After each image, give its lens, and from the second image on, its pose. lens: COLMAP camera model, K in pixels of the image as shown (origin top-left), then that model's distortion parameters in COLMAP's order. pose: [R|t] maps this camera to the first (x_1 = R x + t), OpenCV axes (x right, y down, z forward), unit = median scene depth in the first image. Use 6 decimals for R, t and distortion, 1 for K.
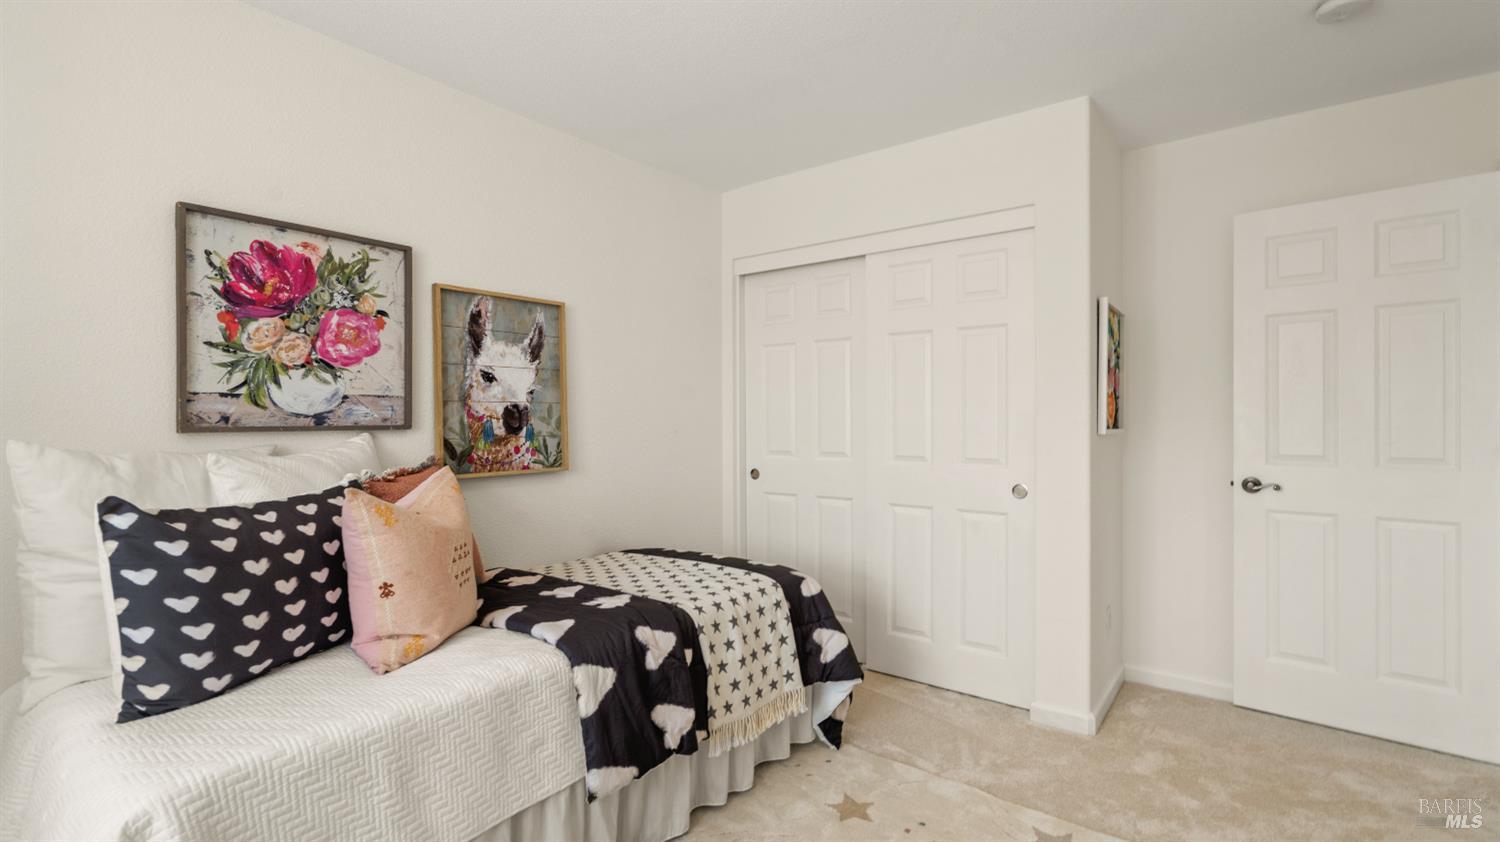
lens RADIAL K [[702.9, 0, 742.1], [0, 702.9, 422.2], [0, 0, 1]] dist [-0.001221, 0.000980]
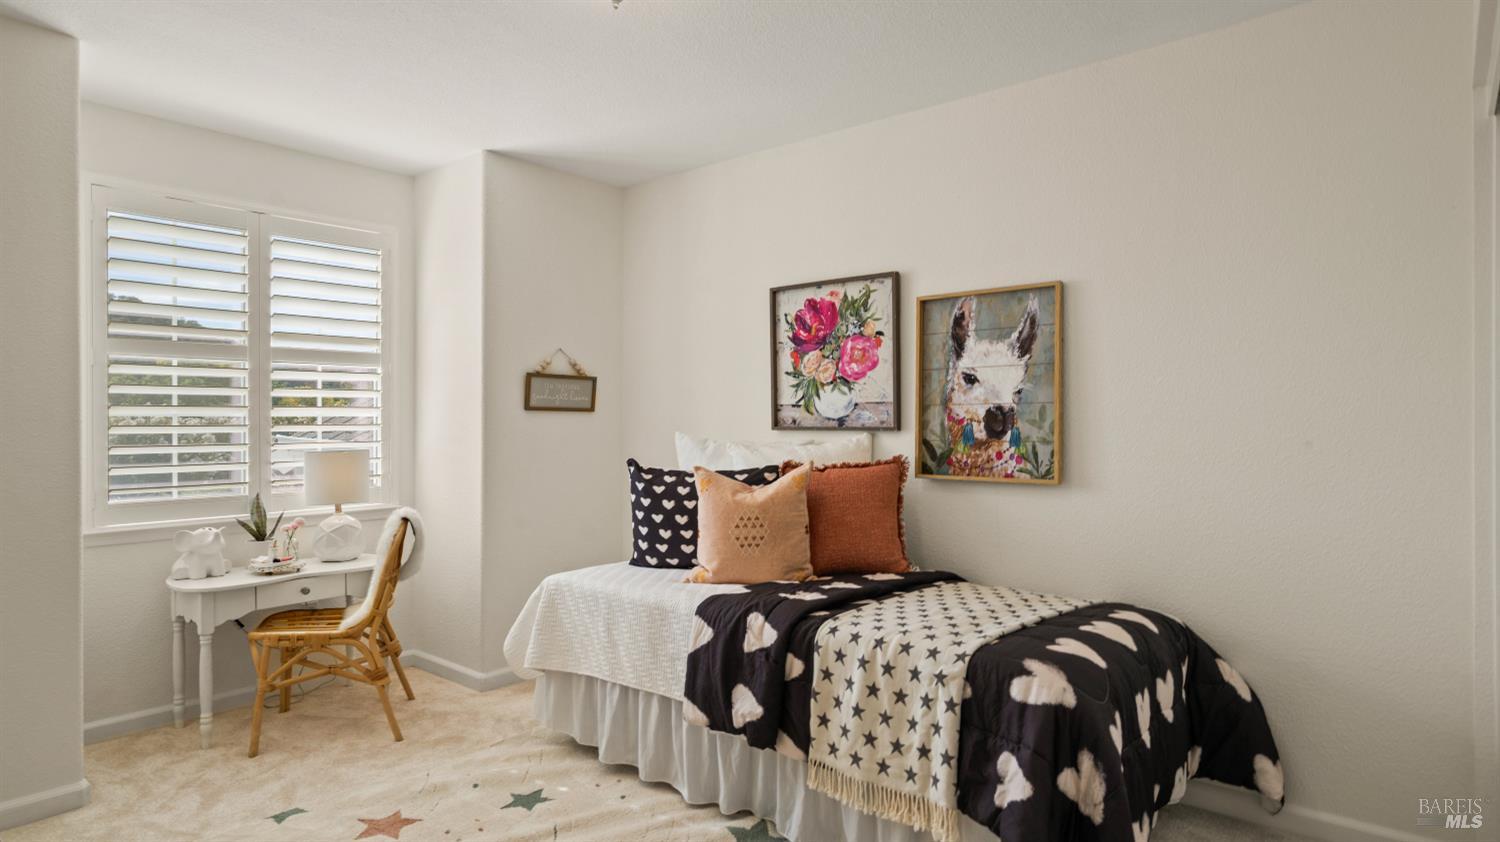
lens RADIAL K [[861.0, 0, 743.3], [0, 861.0, 421.2], [0, 0, 1]] dist [-0.003278, -0.000024]
pose [[-0.068414, 0.001304, -0.997656, 0.979506], [-0.004543, 0.999988, 0.001618, -0.006954], [0.997647, 0.004643, -0.068408, 0.880996]]
